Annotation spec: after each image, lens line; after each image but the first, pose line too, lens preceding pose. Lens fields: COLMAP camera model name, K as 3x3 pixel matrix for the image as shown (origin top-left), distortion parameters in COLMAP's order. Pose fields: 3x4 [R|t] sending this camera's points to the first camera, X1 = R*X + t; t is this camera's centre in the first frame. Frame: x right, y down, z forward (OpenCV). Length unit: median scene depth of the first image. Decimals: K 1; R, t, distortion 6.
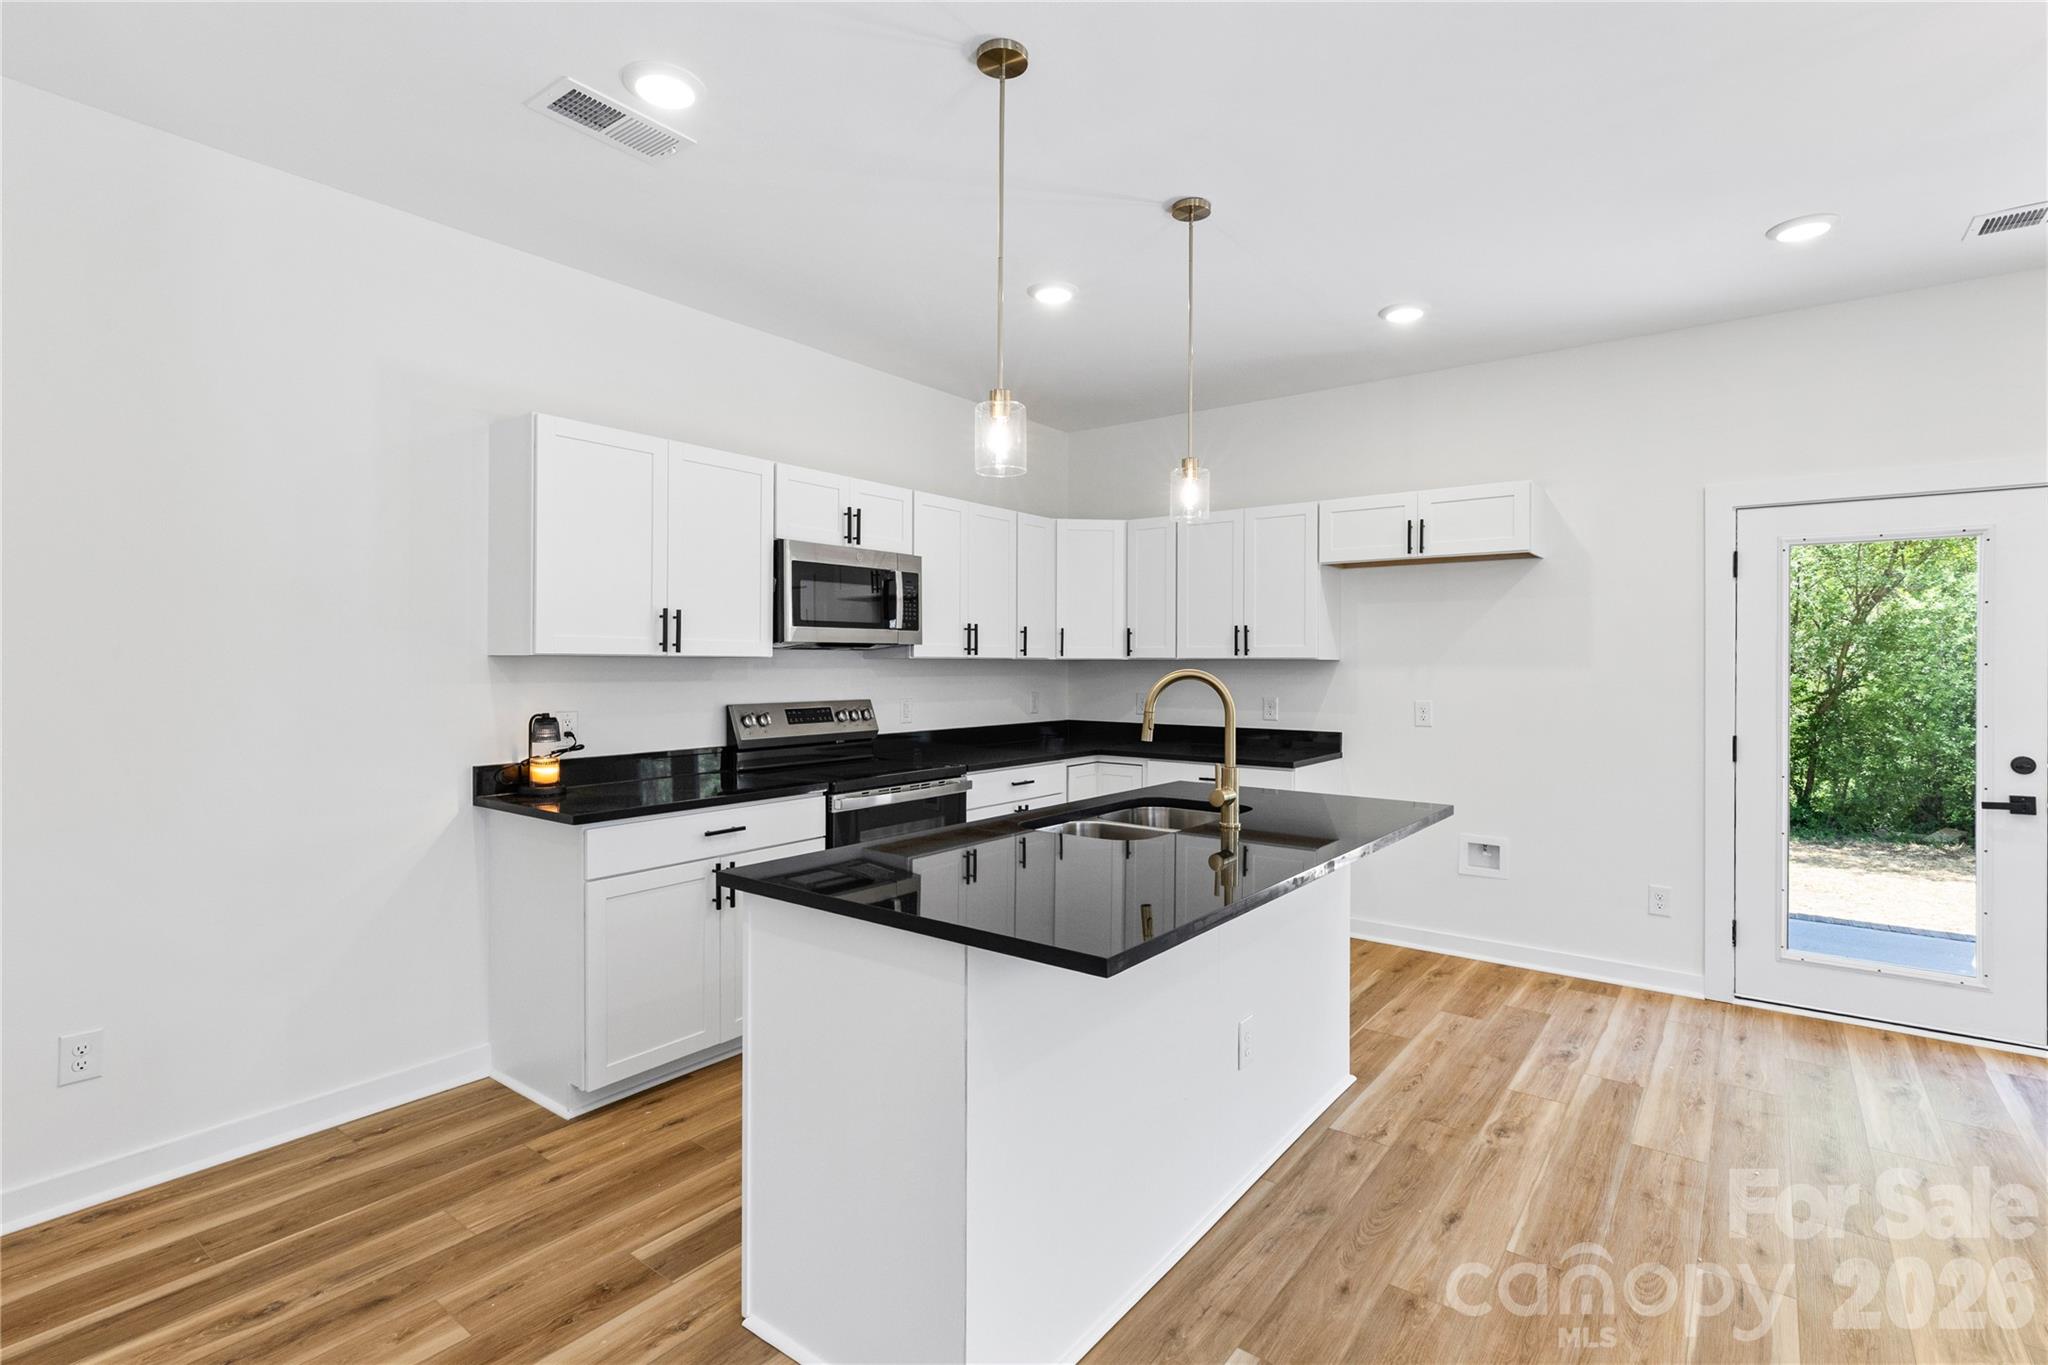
lens RADIAL K [[958.7, 0, 1024.0], [0, 958.7, 682.5], [0, 0, 1]] dist [0.001604, -0.000074]
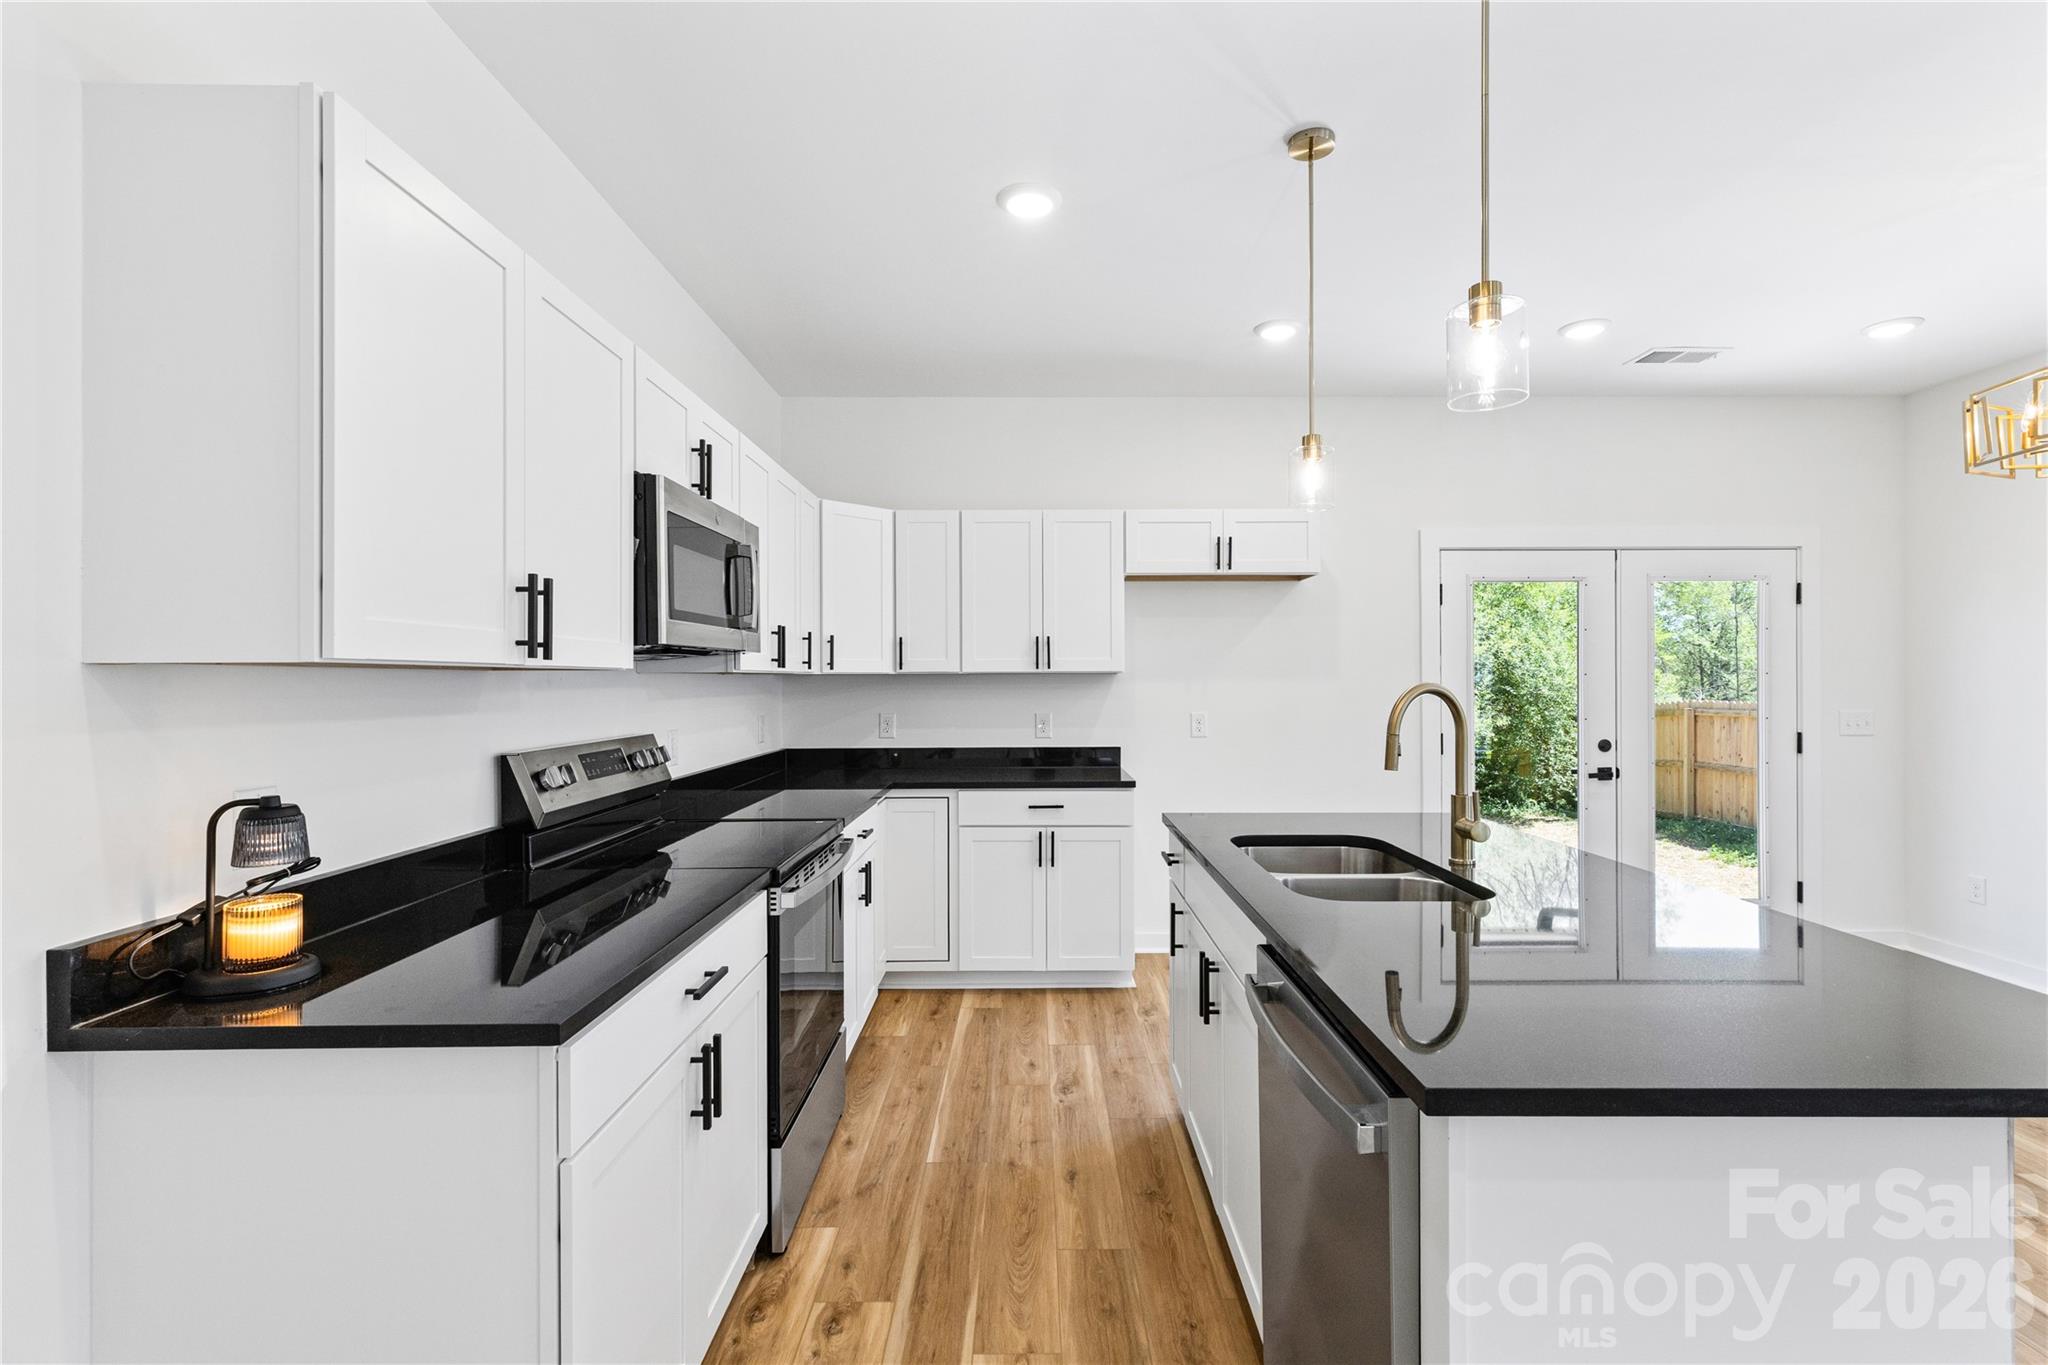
lens RADIAL K [[922.0, 0, 1024.0], [0, 922.0, 682.5], [0, 0, 1]] dist [0.002434, 0.000142]
pose [[0.794387, -0.008418, 0.607354, -0.370200], [0.018913, 0.999762, -0.010880, -0.006565], [-0.607118, 0.020130, 0.794357, 0.351231]]
